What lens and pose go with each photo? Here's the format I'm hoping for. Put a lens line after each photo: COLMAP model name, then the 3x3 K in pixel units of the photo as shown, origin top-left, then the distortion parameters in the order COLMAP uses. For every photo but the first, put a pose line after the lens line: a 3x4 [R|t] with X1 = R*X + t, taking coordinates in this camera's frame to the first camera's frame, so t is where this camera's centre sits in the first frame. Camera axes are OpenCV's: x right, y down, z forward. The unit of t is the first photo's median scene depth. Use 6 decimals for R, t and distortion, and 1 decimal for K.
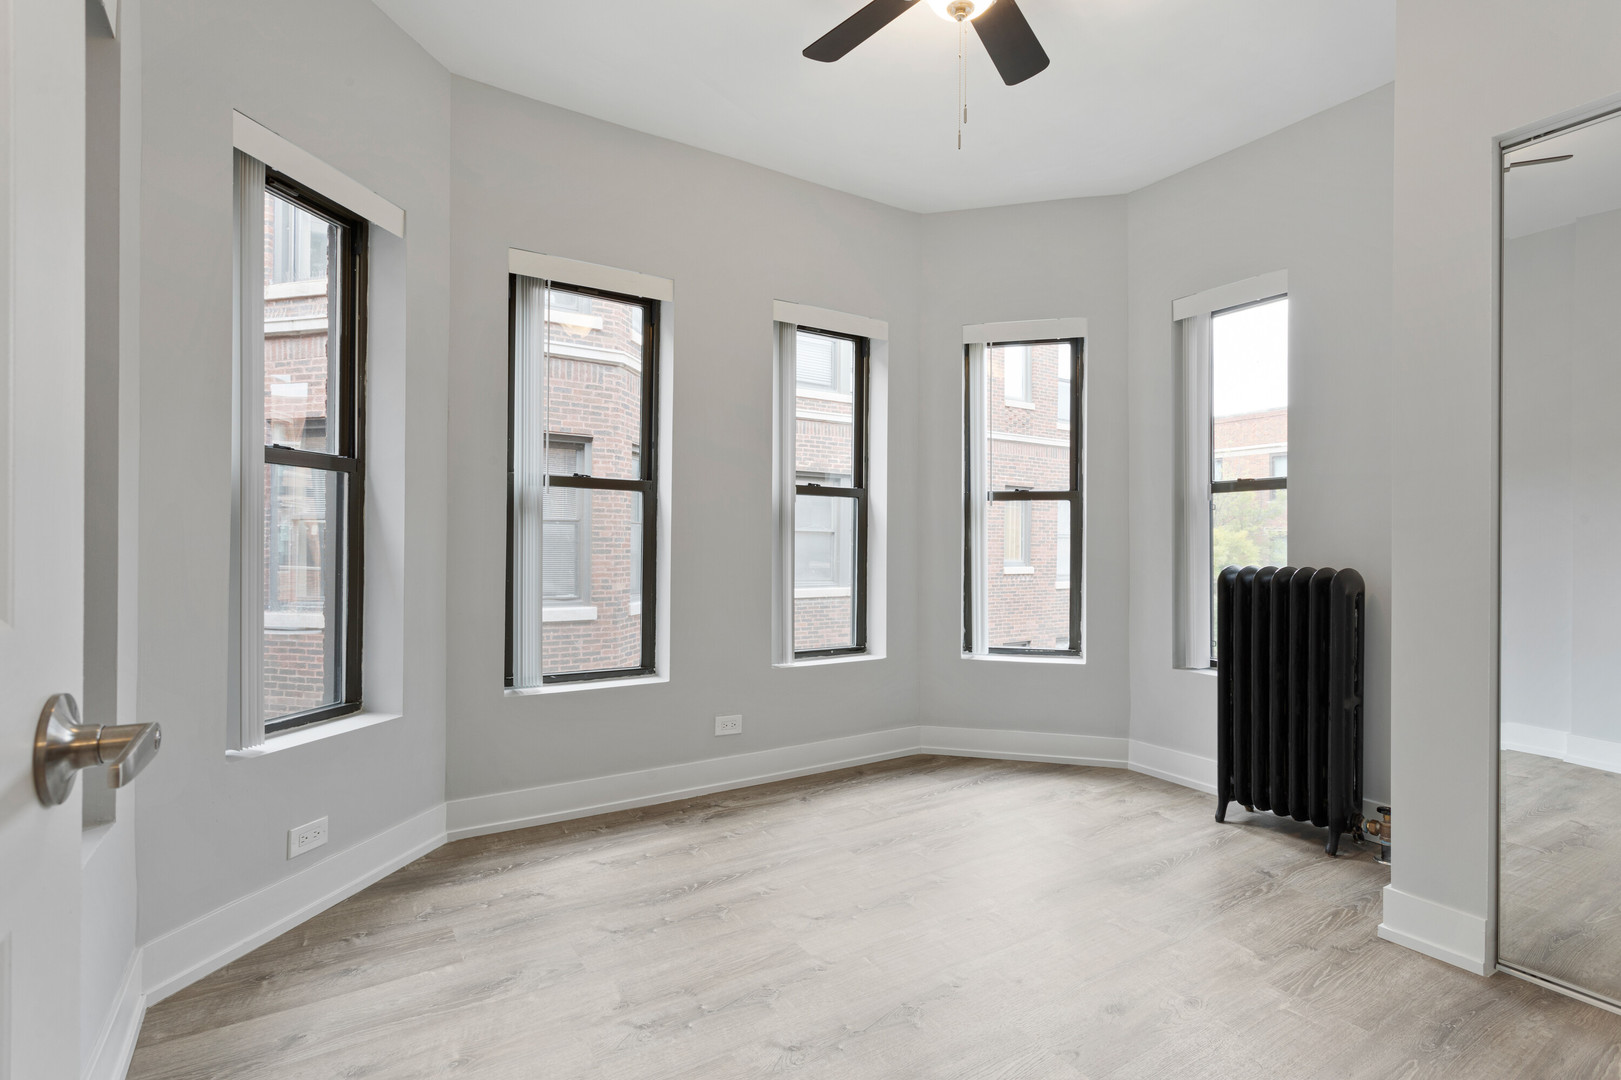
lens RADIAL K [[772.5, 0, 807.6], [0, 772.5, 540.8], [0, 0, 1]] dist [0.003953, 0.000594]
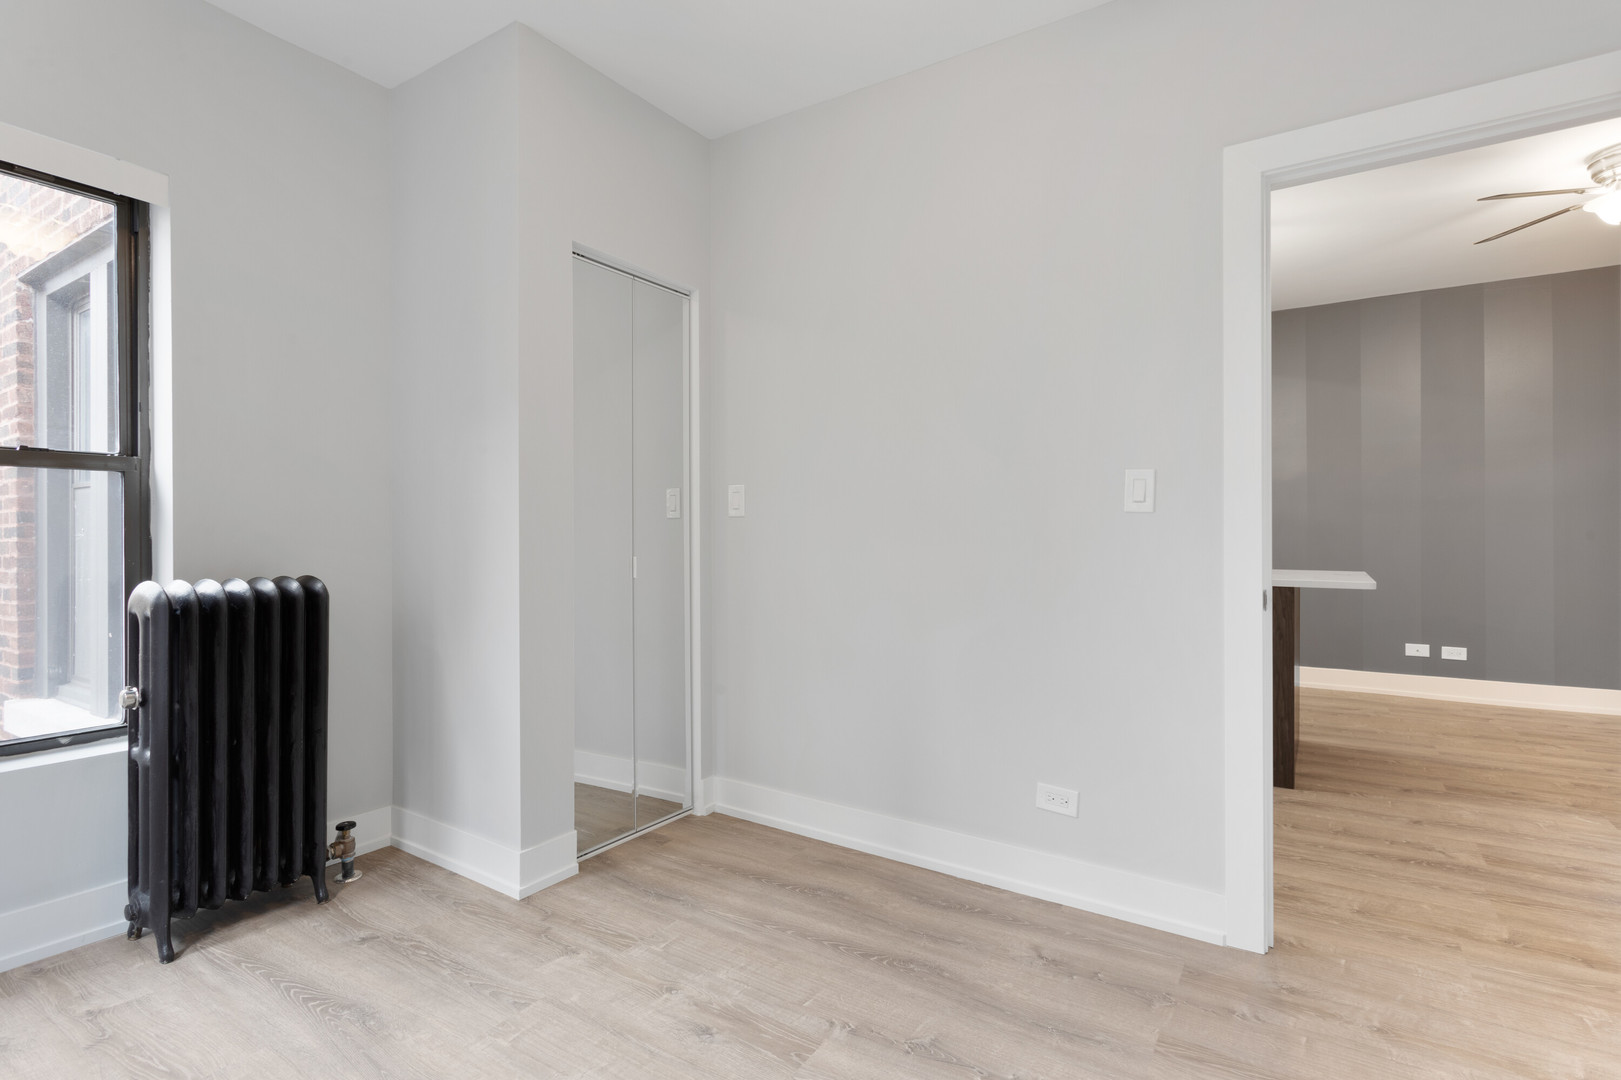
lens RADIAL K [[789.6, 0, 812.7], [0, 789.6, 534.4], [0, 0, 1]] dist [0.011542, 0.000386]
pose [[-0.417036, 0.000154, 0.908890, -0.481931], [0.001527, 0.999999, 0.000531, -0.014259], [-0.908889, 0.001609, -0.417036, 1.110023]]
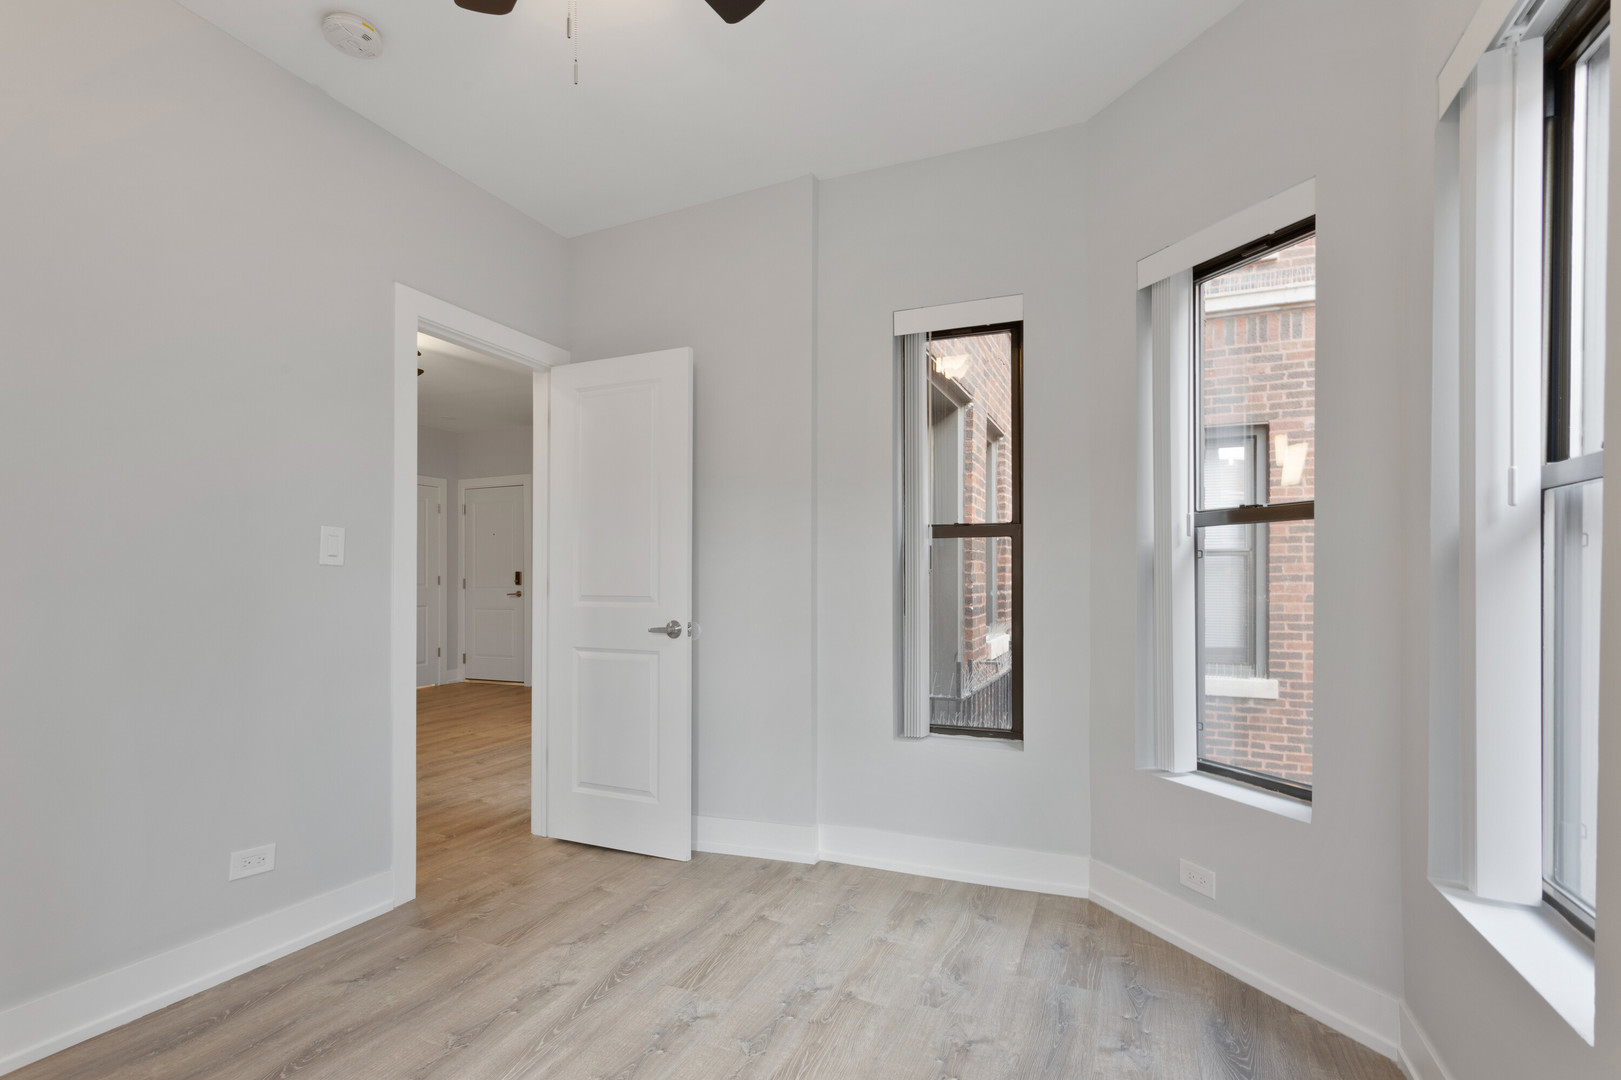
lens RADIAL K [[795.2, 0, 807.6], [0, 795.2, 579.1], [0, 0, 1]] dist [0.000128, 0.000398]
pose [[-0.819892, -0.006634, -0.572480, 0.429019], [-0.002116, 0.999961, -0.008557, -0.013369], [0.572515, -0.005804, -0.819874, 1.666433]]
